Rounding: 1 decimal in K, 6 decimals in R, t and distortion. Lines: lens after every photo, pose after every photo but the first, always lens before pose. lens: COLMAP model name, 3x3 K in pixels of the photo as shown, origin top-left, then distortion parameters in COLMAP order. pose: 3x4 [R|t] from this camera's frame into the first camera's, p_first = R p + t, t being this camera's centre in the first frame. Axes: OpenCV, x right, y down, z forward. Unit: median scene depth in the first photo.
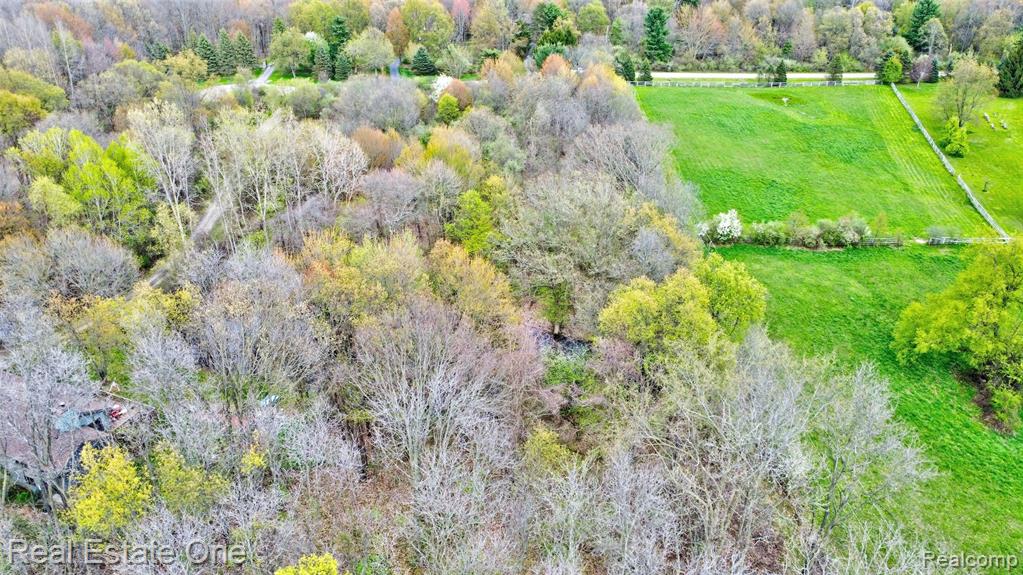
lens RADIAL K [[741.5, 0, 517.6], [0, 741.5, 268.3], [0, 0, 1]] dist [-0.029683, -0.007796]
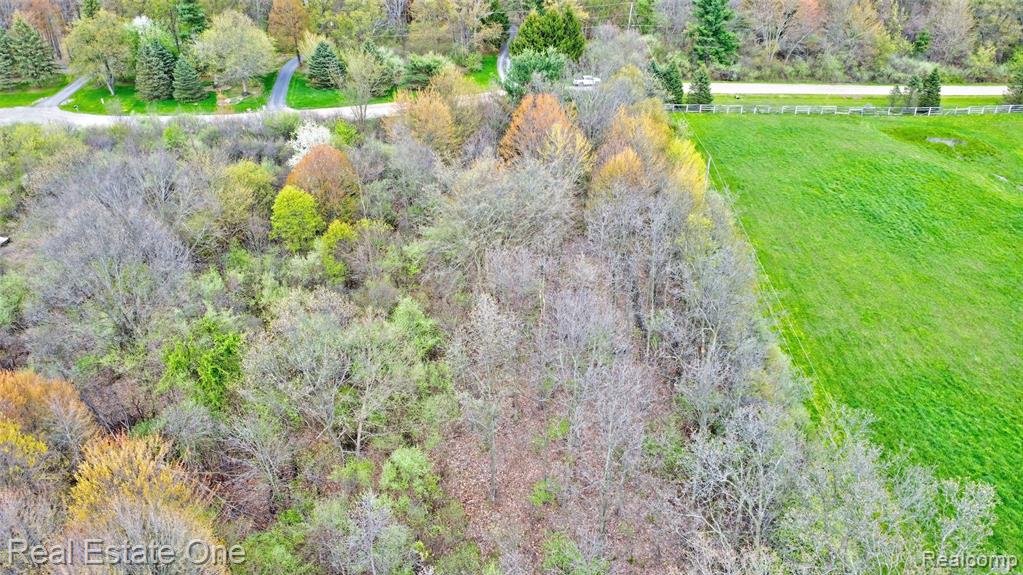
lens RADIAL K [[741.5, 0, 522.2], [0, 741.5, 293.6], [0, 0, 1]] dist [-0.029683, -0.007796]
pose [[0.999961, -0.003001, 0.008254, 0.027789], [0.002338, 0.996853, 0.079242, -0.155838], [-0.008466, -0.079220, 0.996821, 0.423293]]
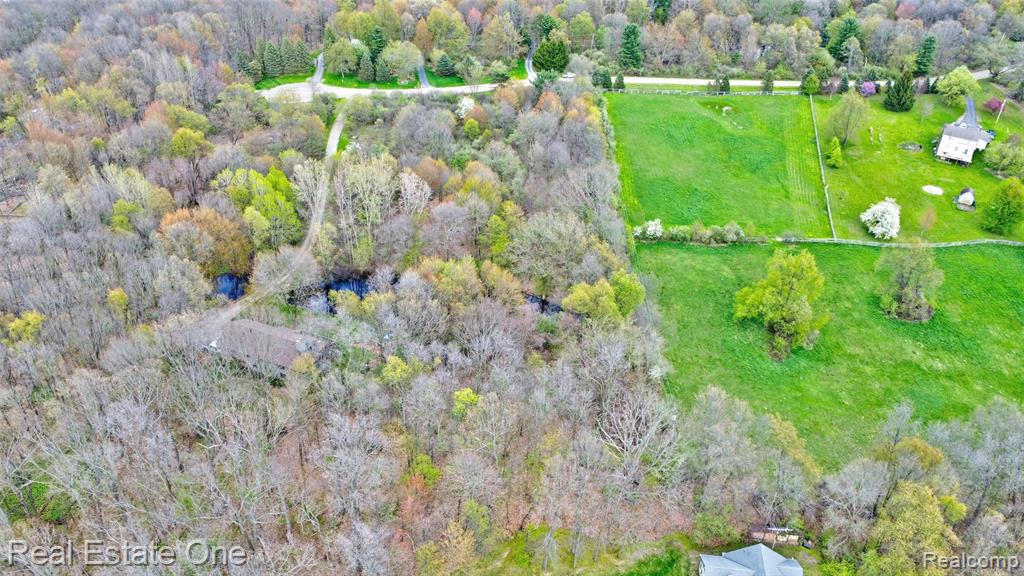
lens RADIAL K [[742.2, 0, 515.9], [0, 742.2, 298.3], [0, 0, 1]] dist [-0.029683, -0.007796]
pose [[0.999854, 0.015353, 0.007533, -0.011713], [-0.016267, 0.989732, 0.142005, -0.074601], [-0.005275, -0.142107, 0.989837, -0.334362]]
